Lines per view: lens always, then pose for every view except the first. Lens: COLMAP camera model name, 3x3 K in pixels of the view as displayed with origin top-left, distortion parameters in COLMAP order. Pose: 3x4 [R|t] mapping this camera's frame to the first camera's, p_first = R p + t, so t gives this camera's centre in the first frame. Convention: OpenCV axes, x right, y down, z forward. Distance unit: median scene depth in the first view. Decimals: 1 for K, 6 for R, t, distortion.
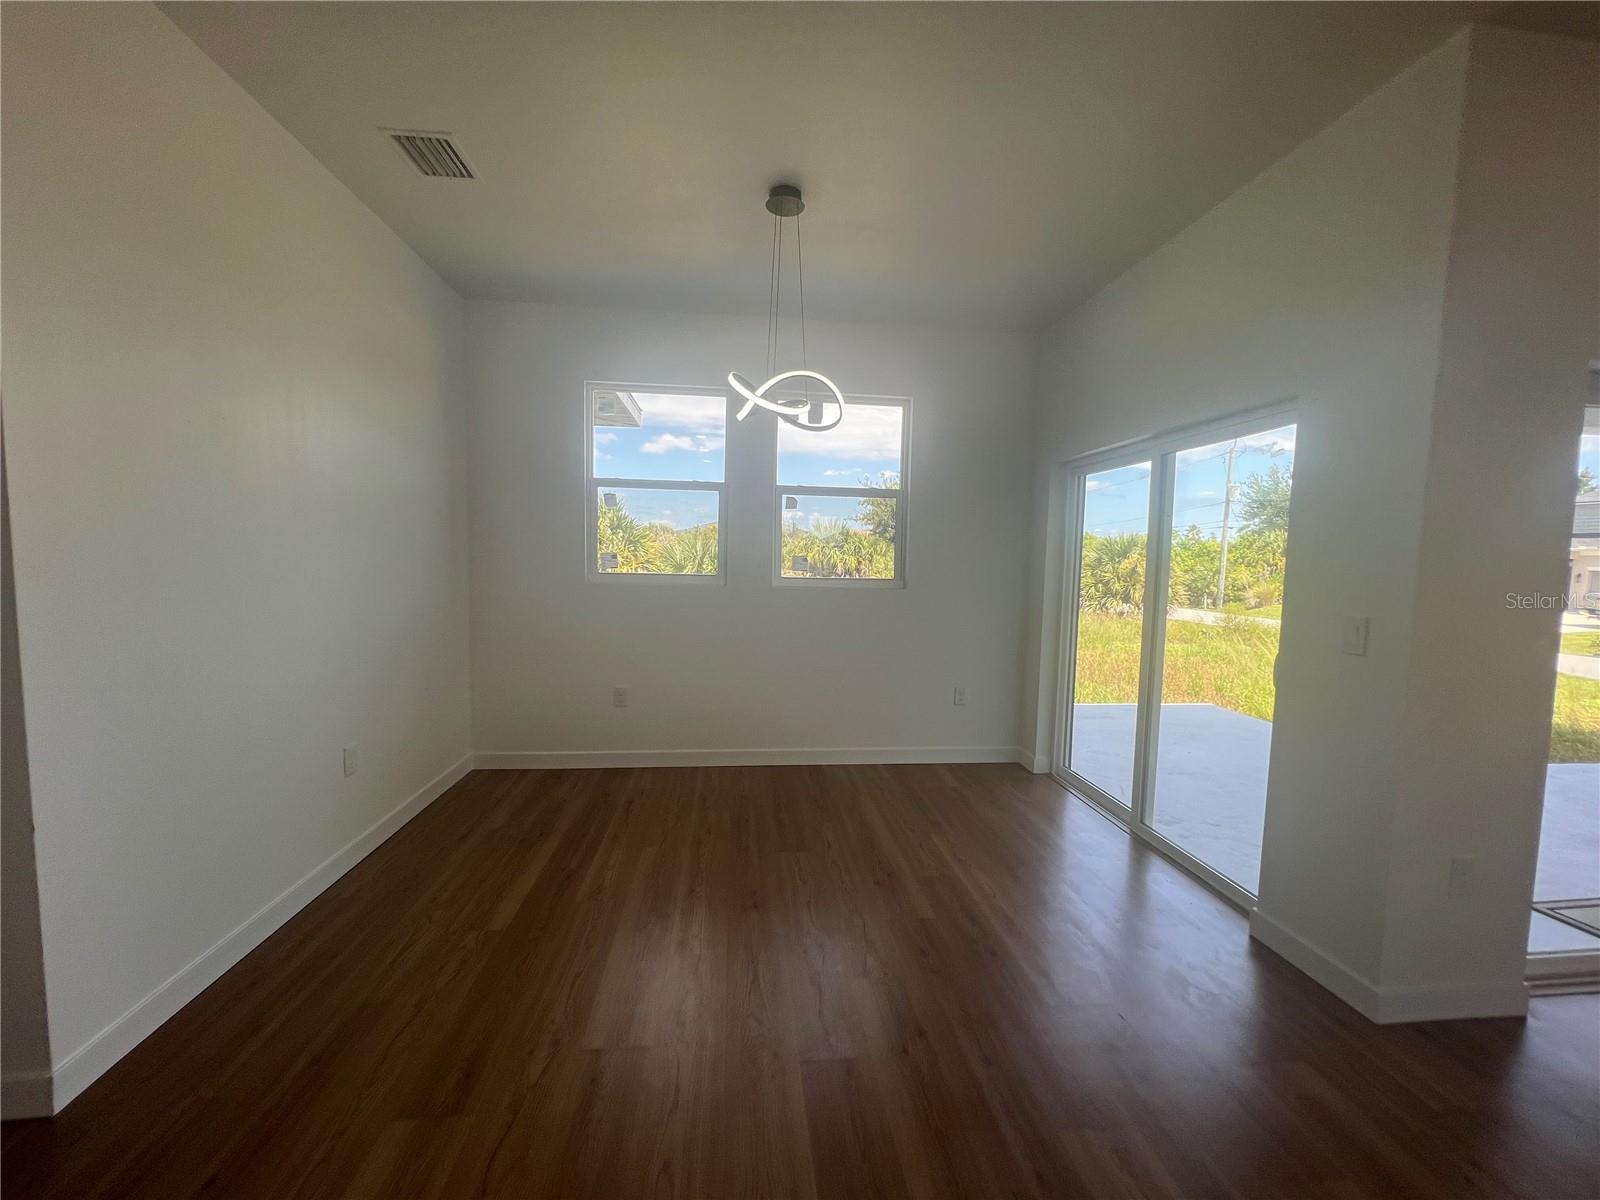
lens RADIAL K [[641.8, 0, 802.4], [0, 641.8, 595.1], [0, 0, 1]] dist [-0.002171, 0.000187]
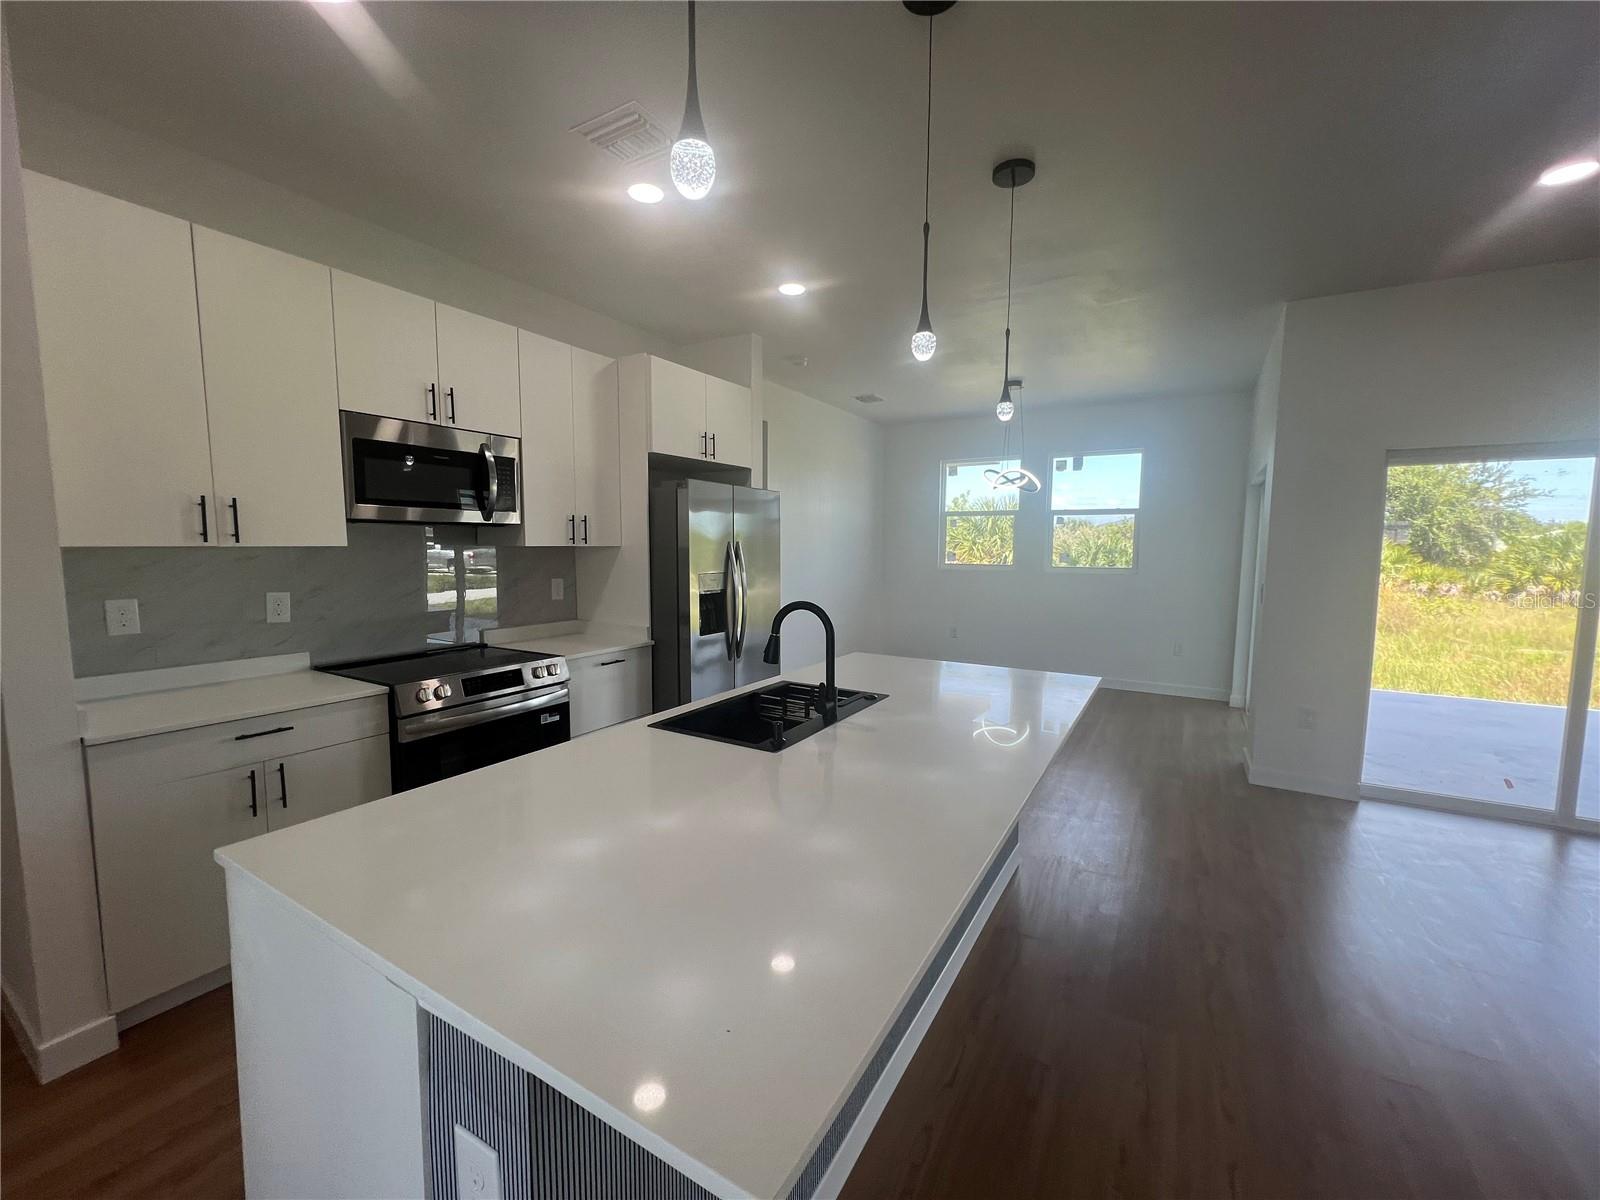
lens RADIAL K [[641.8, 0, 804.3], [0, 641.8, 605.5], [0, 0, 1]] dist [-0.002171, 0.000187]
pose [[0.804458, 0.039694, -0.592682, 0.433144], [-0.026202, 0.999165, 0.031353, 0.037143], [0.593432, -0.009693, 0.804826, -0.690550]]
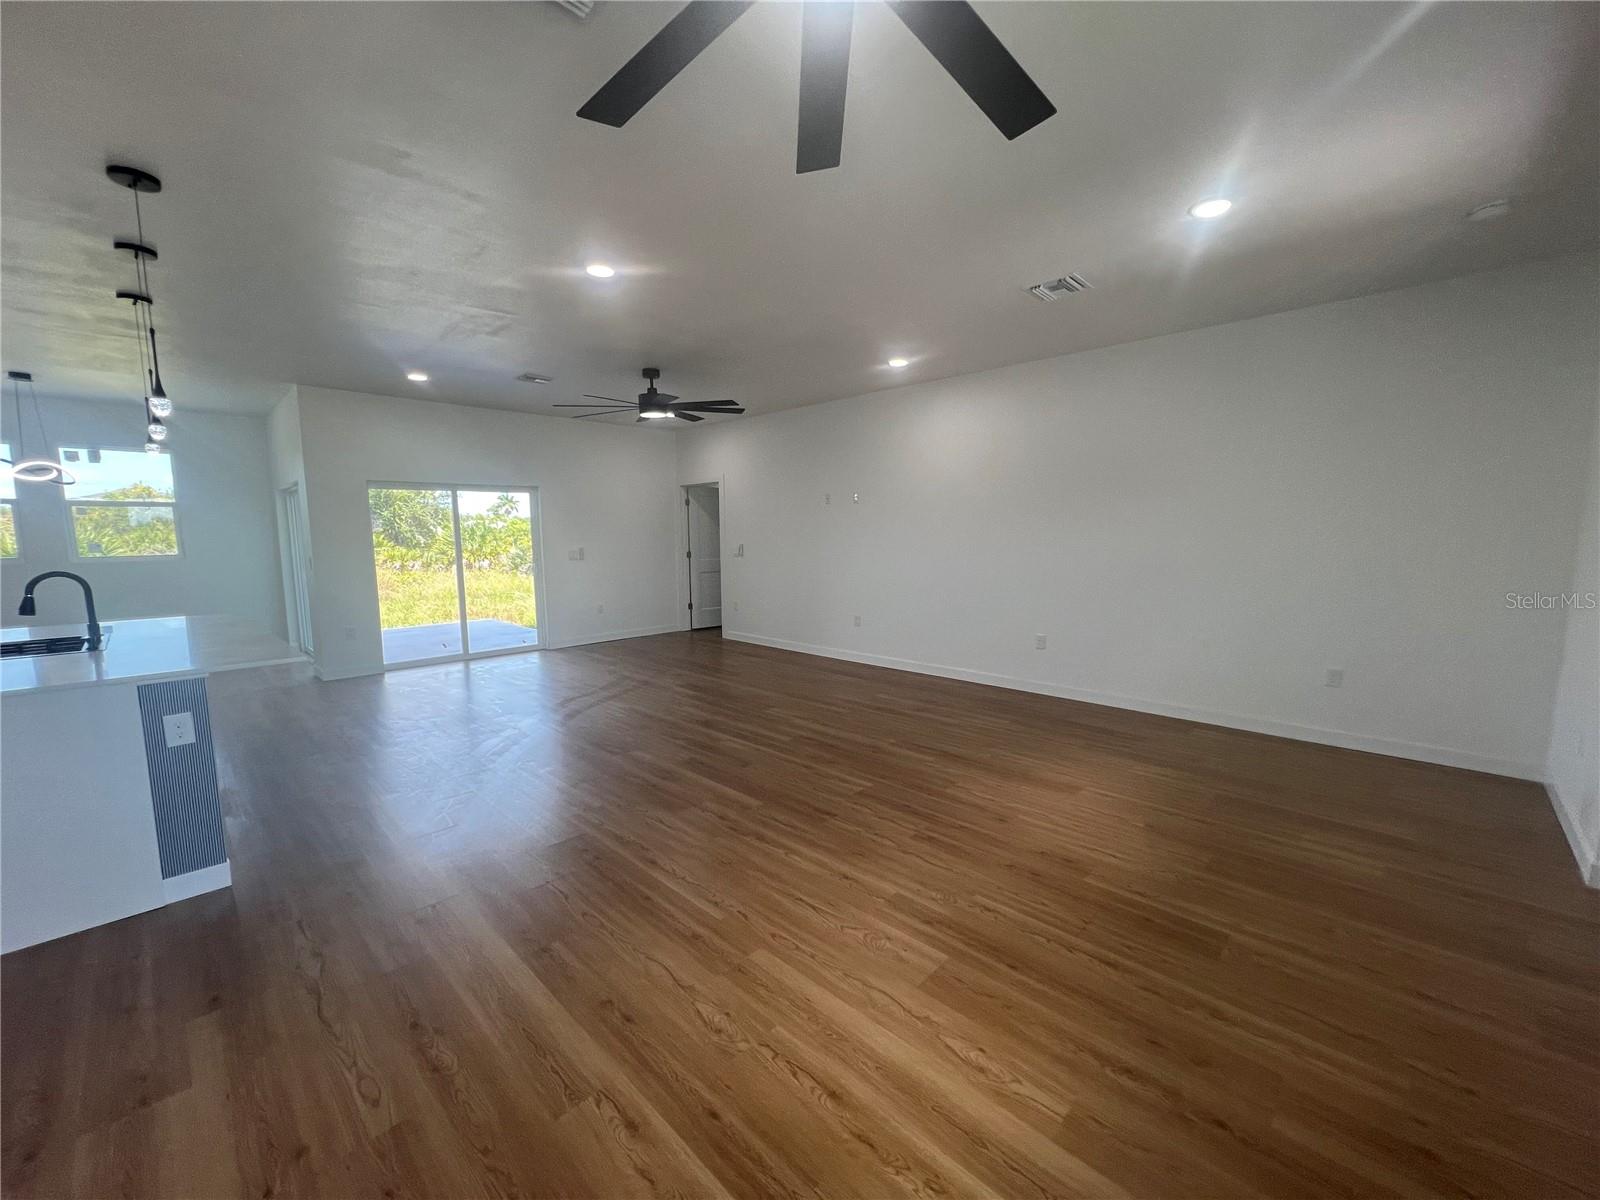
lens RADIAL K [[641.8, 0, 795.8], [0, 641.8, 605.5], [0, 0, 1]] dist [-0.002171, 0.000187]
pose [[0.771174, -0.102691, 0.628288, 0.338101], [0.067072, 0.994518, 0.080224, 0.087168], [-0.633082, -0.019727, 0.773833, -1.425143]]
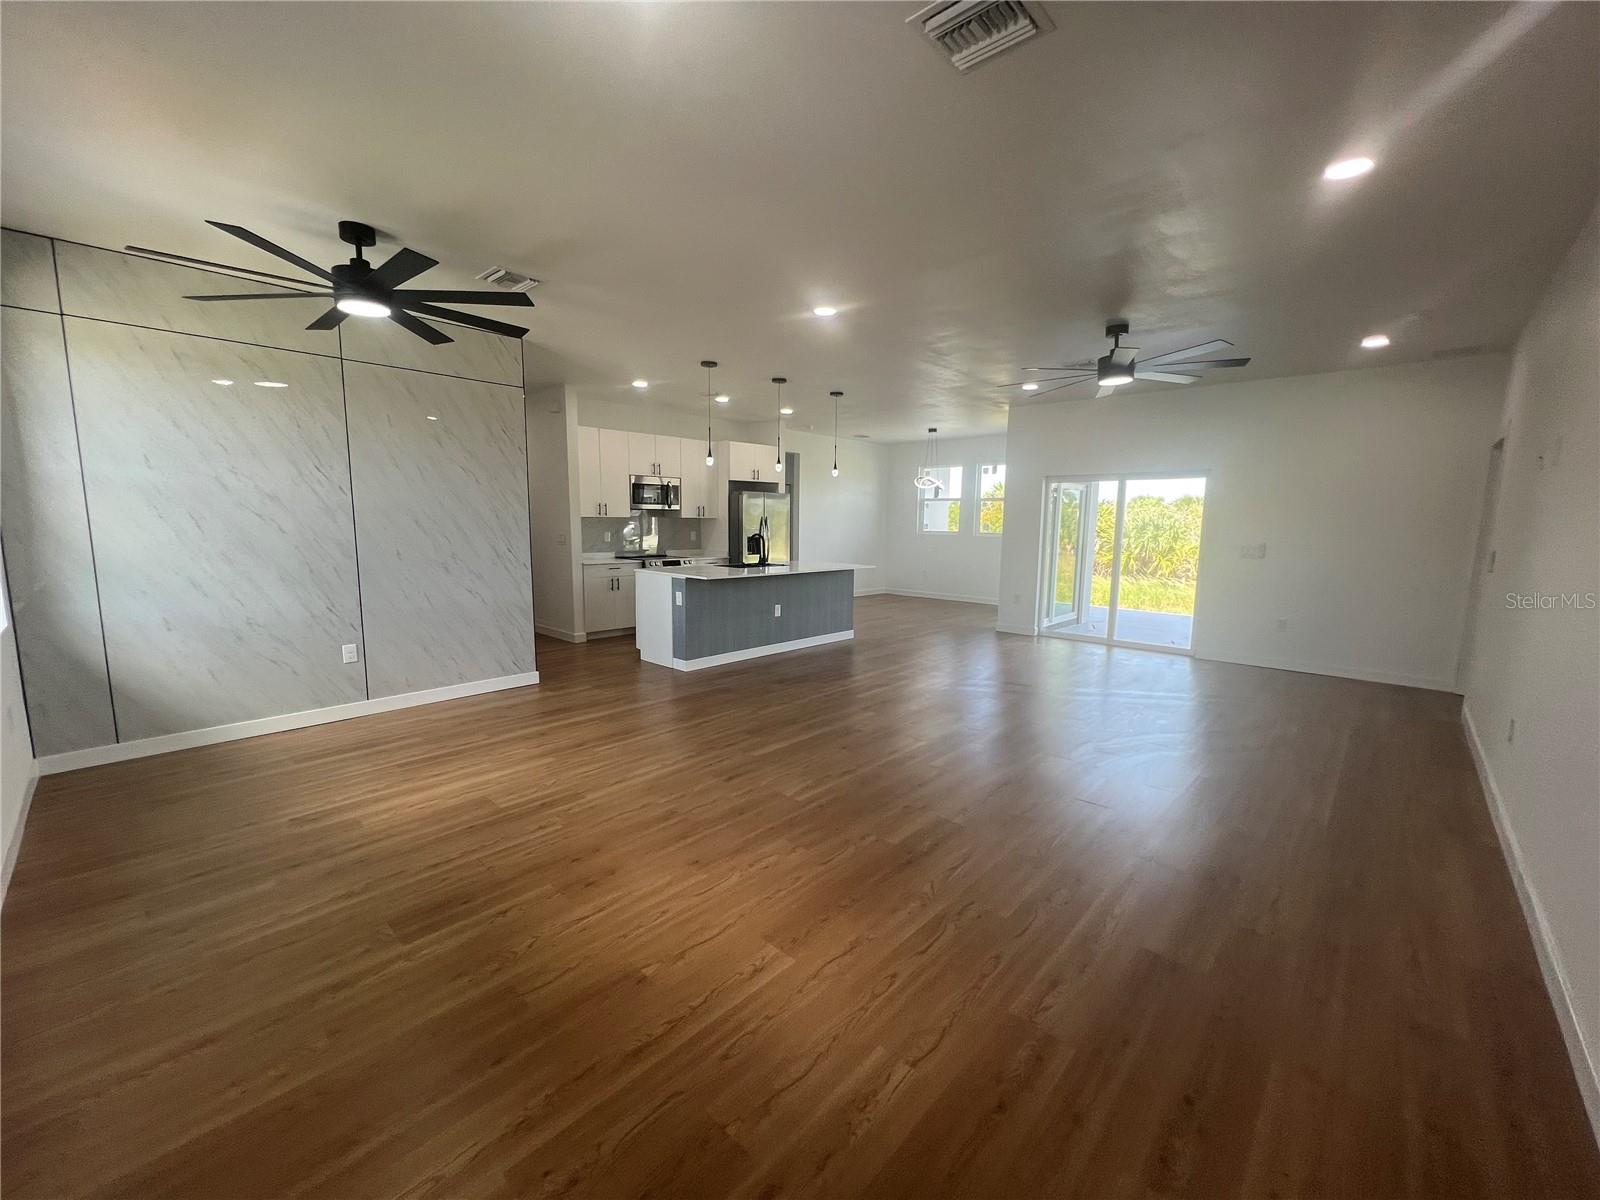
lens RADIAL K [[641.8, 0, 793.4], [0, 641.8, 591.6], [0, 0, 1]] dist [-0.002171, 0.000187]
pose [[0.653025, 0.069727, -0.754119, 1.500276], [-0.043749, 0.997563, 0.054352, 0.107893], [0.756071, -0.002501, 0.654485, -1.342412]]
